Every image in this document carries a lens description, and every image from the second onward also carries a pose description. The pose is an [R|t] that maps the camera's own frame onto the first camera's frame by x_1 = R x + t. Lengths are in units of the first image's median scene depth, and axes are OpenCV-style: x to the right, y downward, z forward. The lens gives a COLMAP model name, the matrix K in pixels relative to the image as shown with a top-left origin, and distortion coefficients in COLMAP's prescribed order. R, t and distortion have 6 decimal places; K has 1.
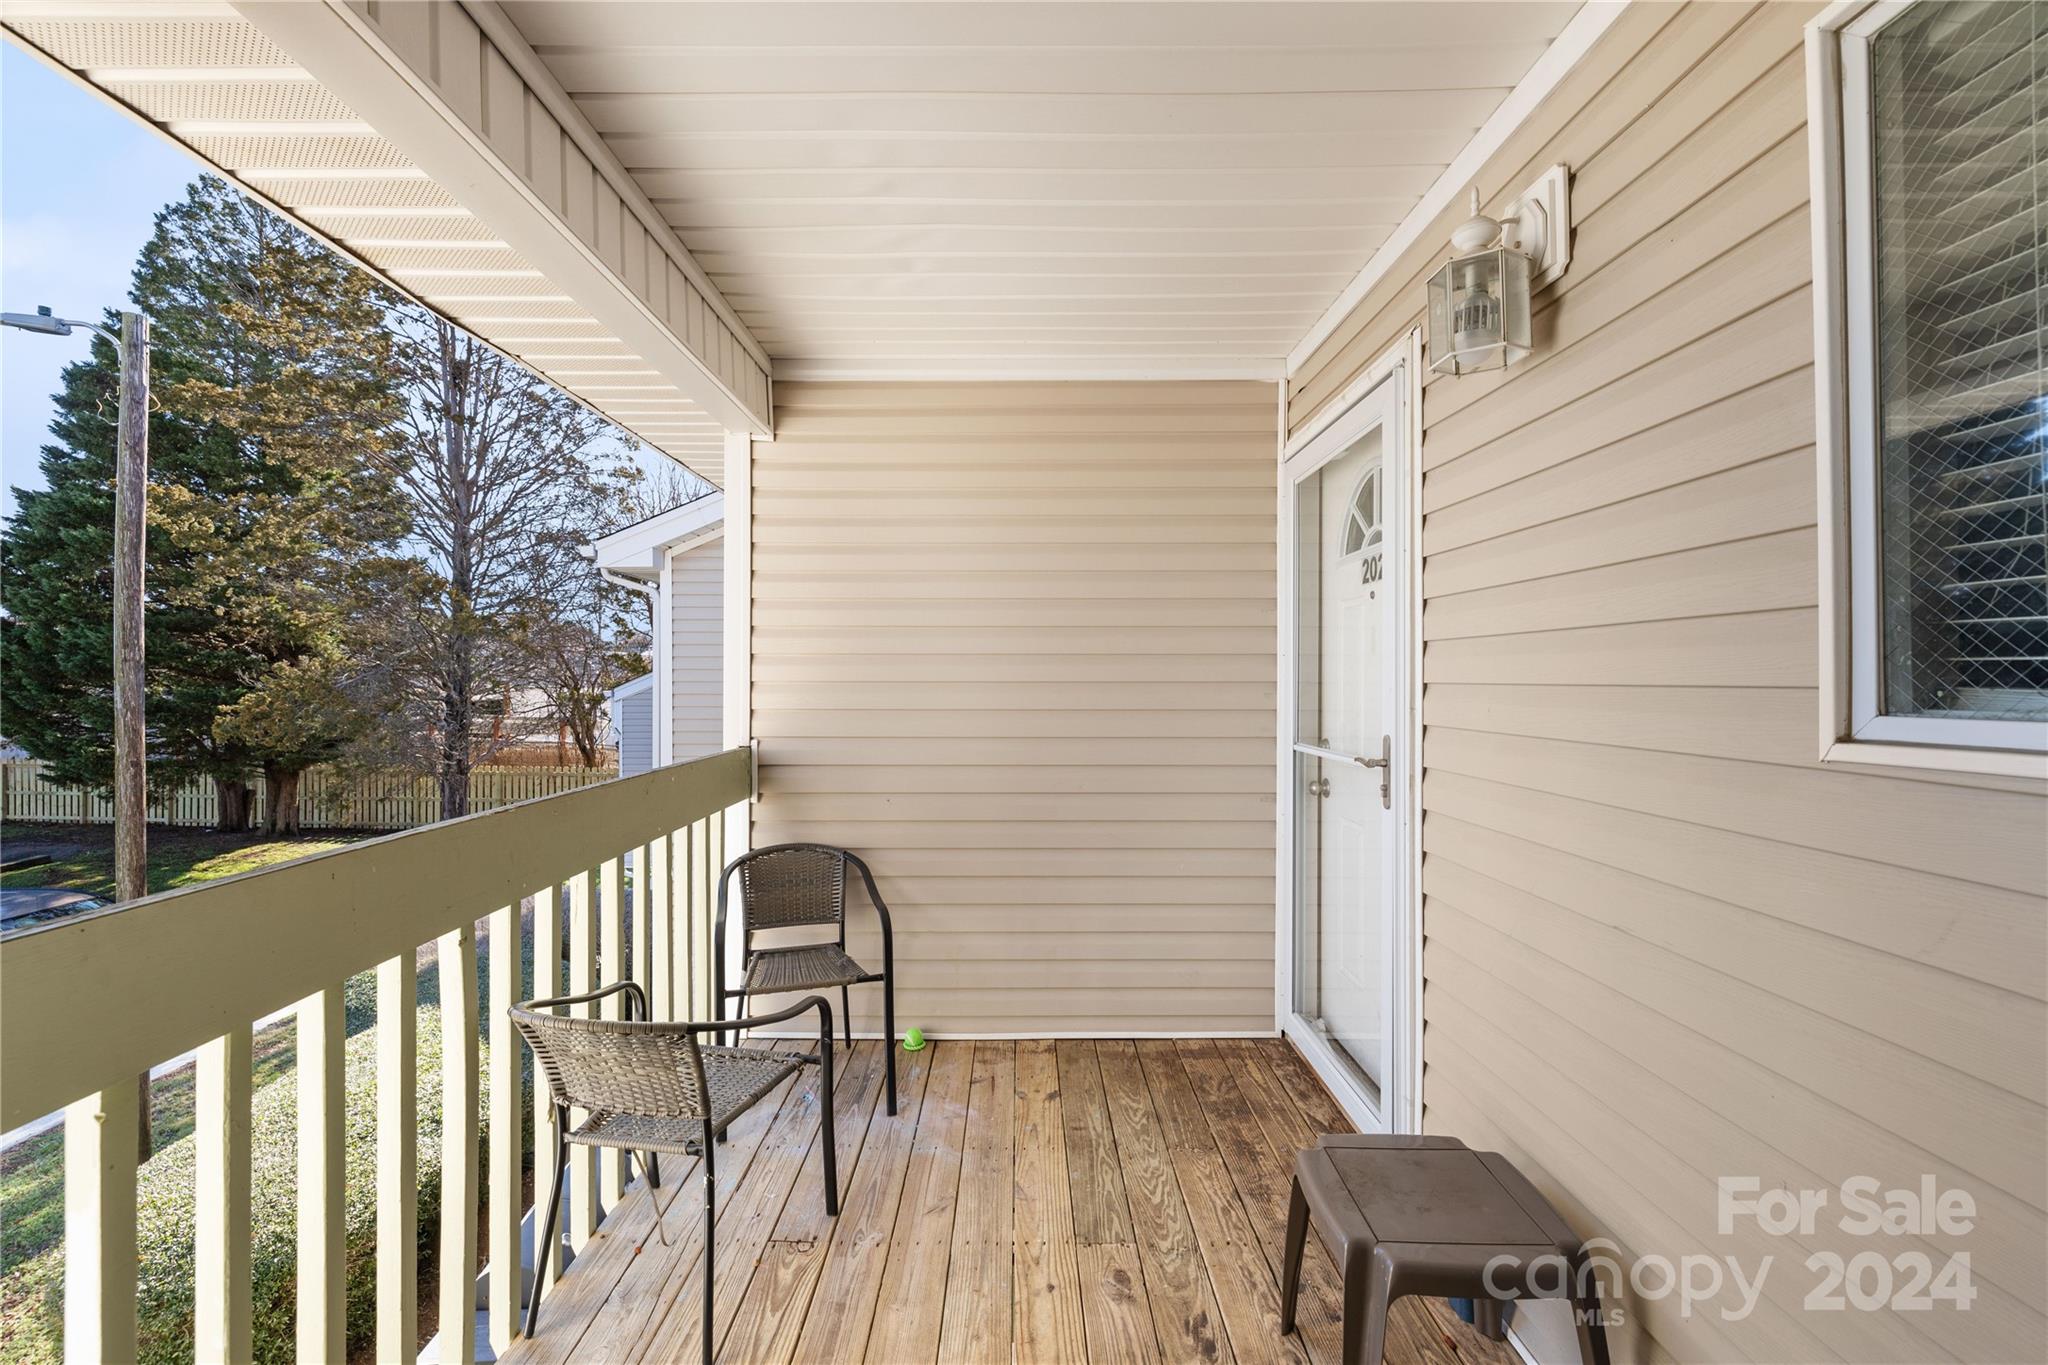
lens RADIAL K [[878.4, 0, 1018.9], [0, 878.4, 678.4], [0, 0, 1]] dist [0.000520, -0.000492]
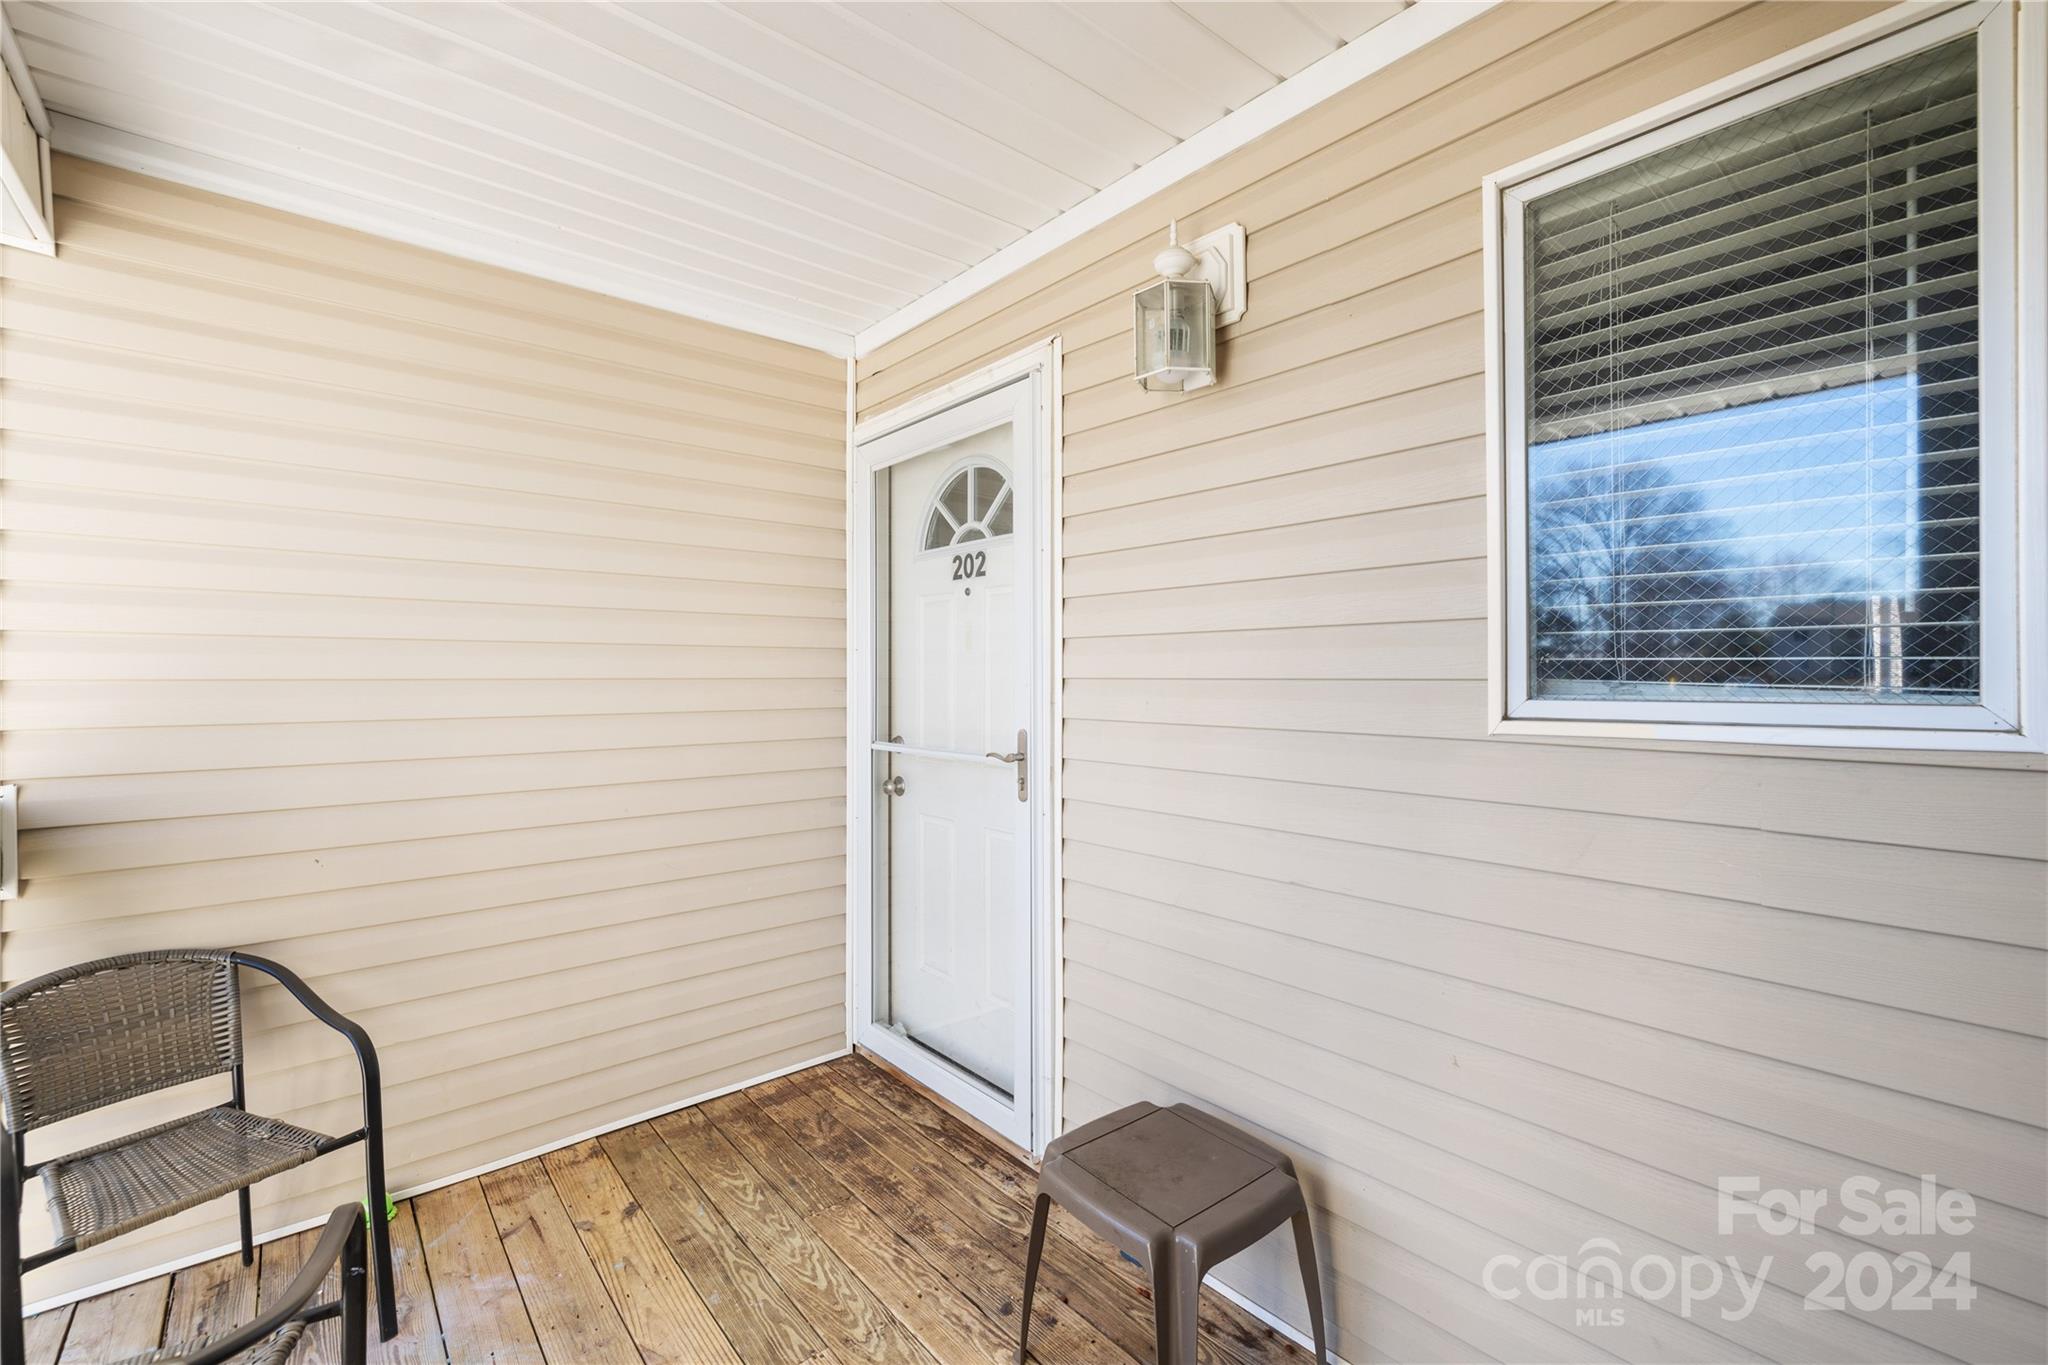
lens RADIAL K [[876.1, 0, 1024.0], [0, 876.1, 682.5], [0, 0, 1]] dist [-0.000630, -0.000584]
pose [[0.755780, -0.005984, 0.654798, -0.202864], [0.000824, 0.999966, 0.008187, 0.001250], [-0.654825, -0.005648, 0.755760, 0.188123]]
